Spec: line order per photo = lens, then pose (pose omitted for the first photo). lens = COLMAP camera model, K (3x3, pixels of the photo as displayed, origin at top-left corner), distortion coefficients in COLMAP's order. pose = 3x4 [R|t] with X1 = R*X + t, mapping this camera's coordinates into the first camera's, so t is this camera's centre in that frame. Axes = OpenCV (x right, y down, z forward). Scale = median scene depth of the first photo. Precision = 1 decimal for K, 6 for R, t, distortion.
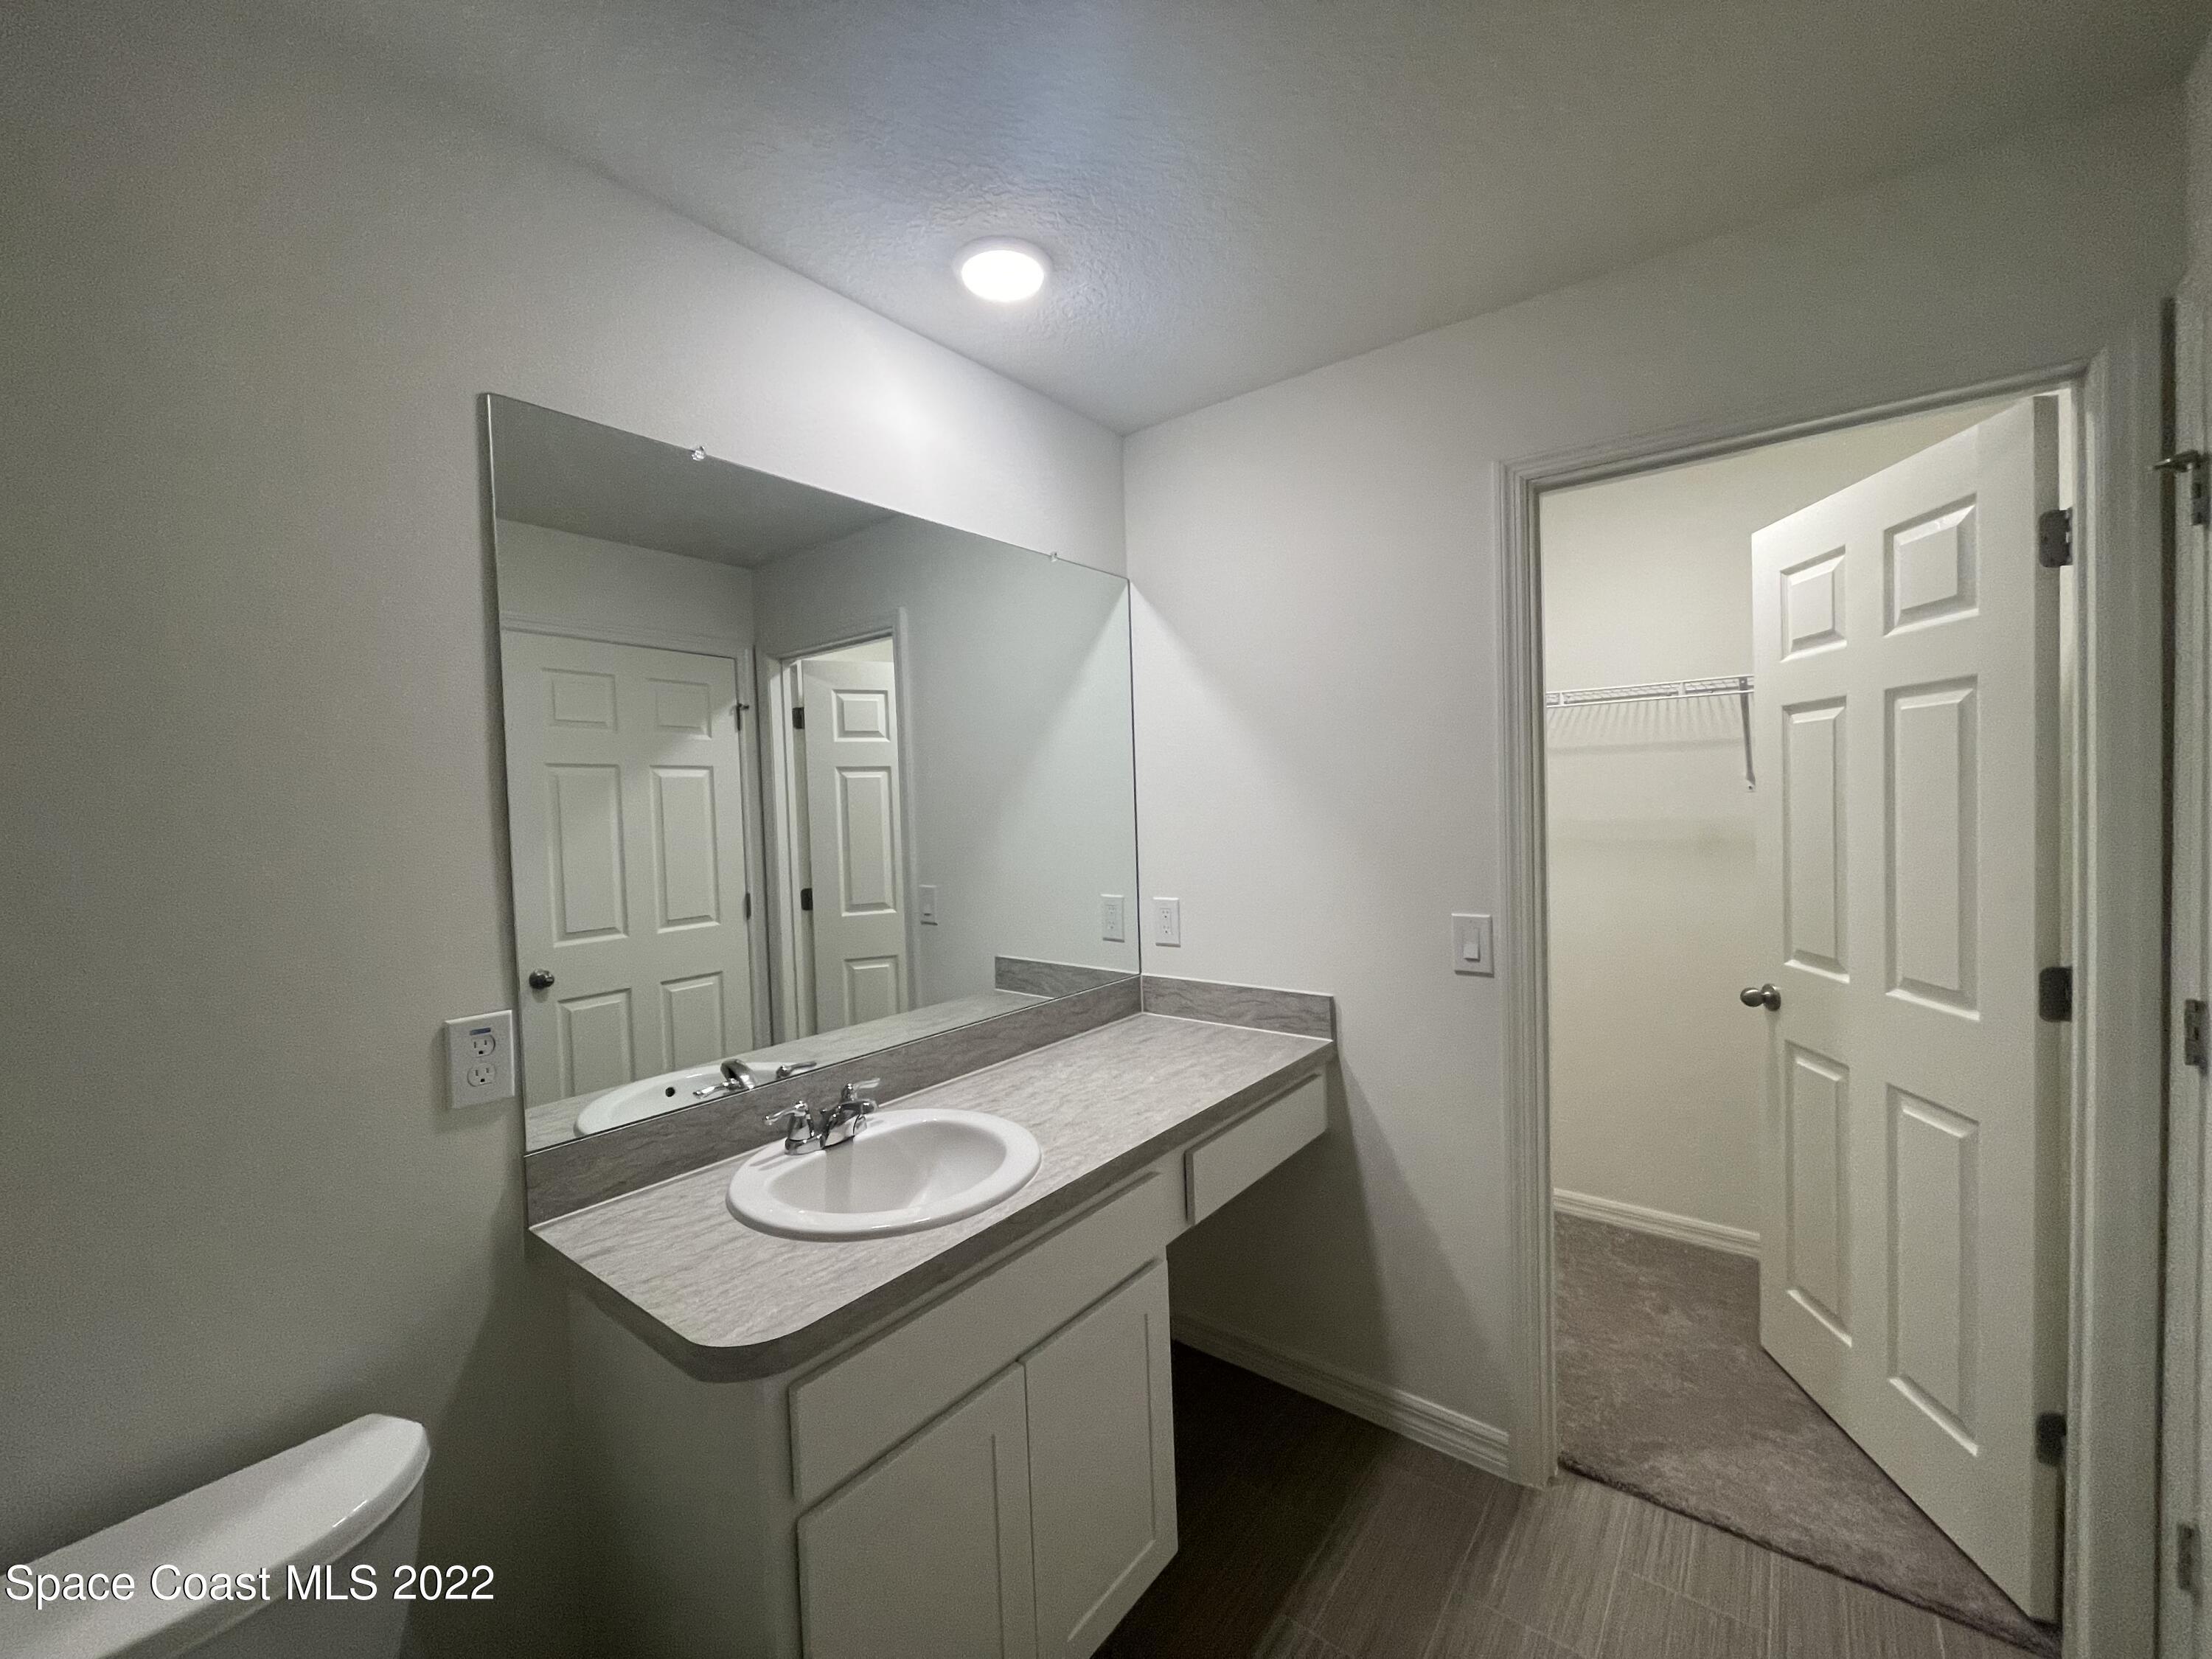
lens RADIAL K [[883.6, 0, 1106.0], [0, 883.6, 829.5], [0, 0, 1]] dist [-0.016719, 0.000089]
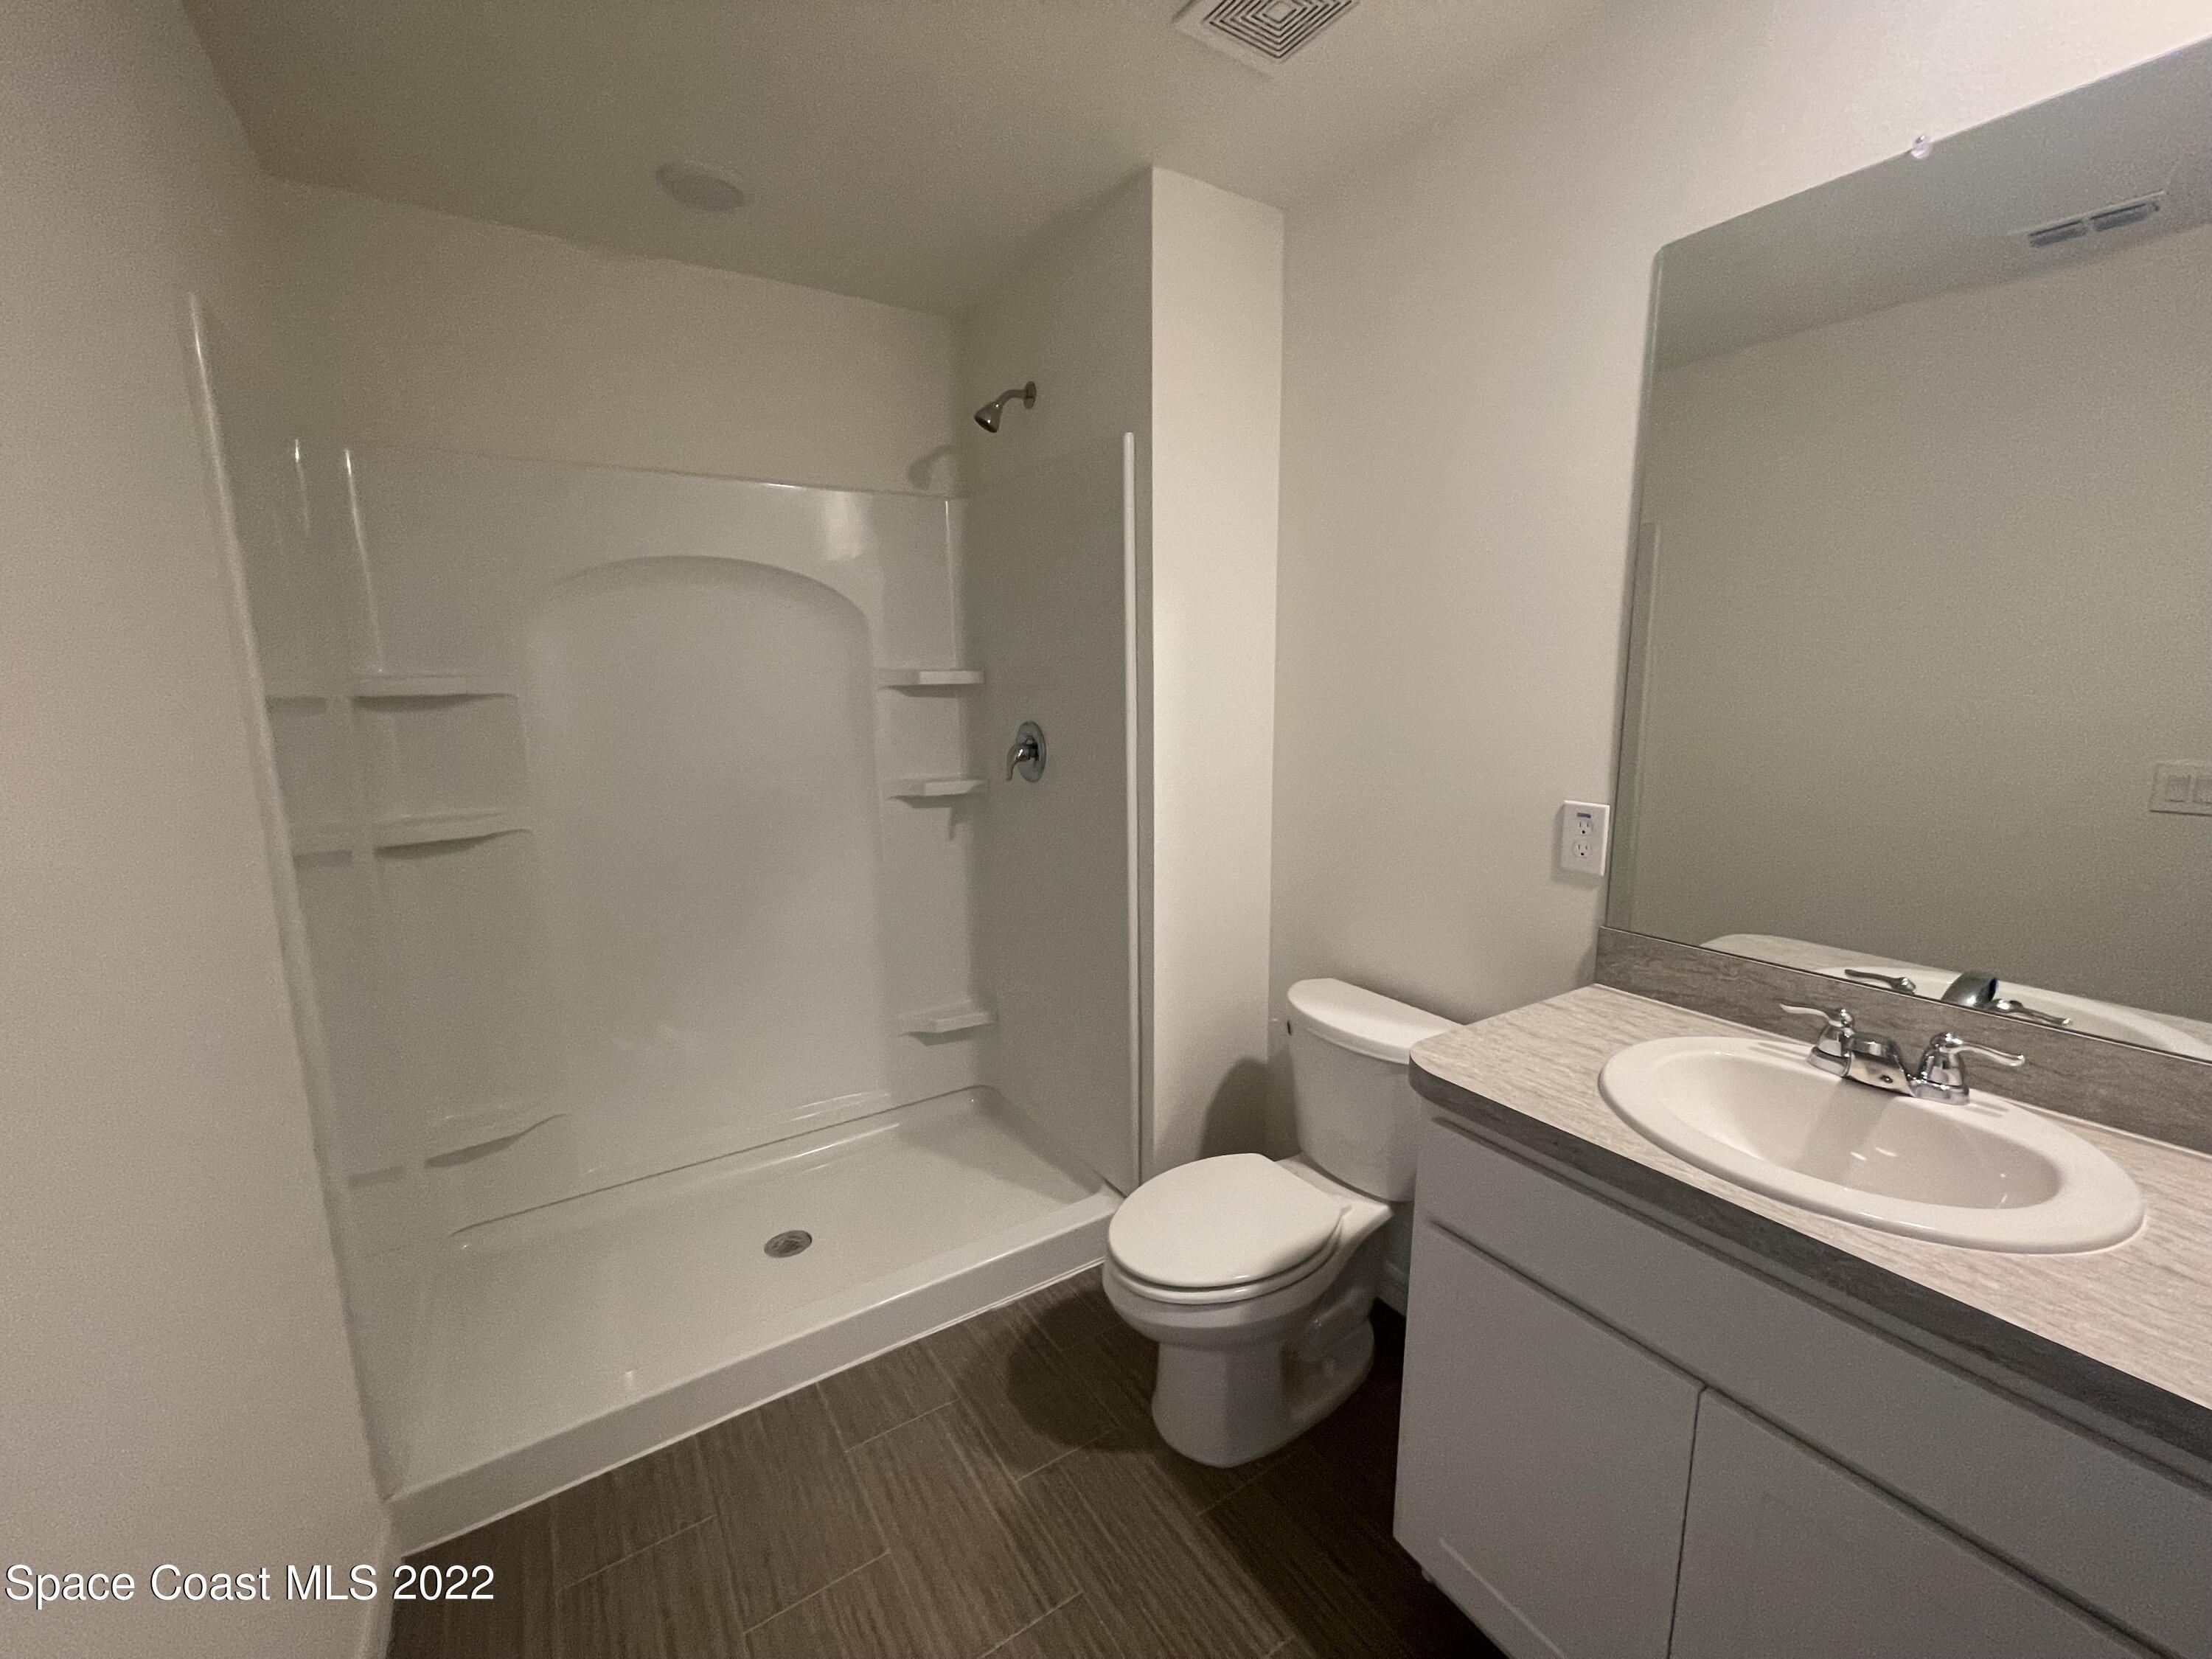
lens RADIAL K [[880.2, 0, 1092.3], [0, 880.2, 824.6], [0, 0, 1]] dist [0.001355, 0.000040]
pose [[-0.324510, 0.193782, -0.925820, 0.581963], [-0.008559, 0.978148, 0.207735, -0.012057], [0.945844, 0.075336, -0.315760, 0.611860]]
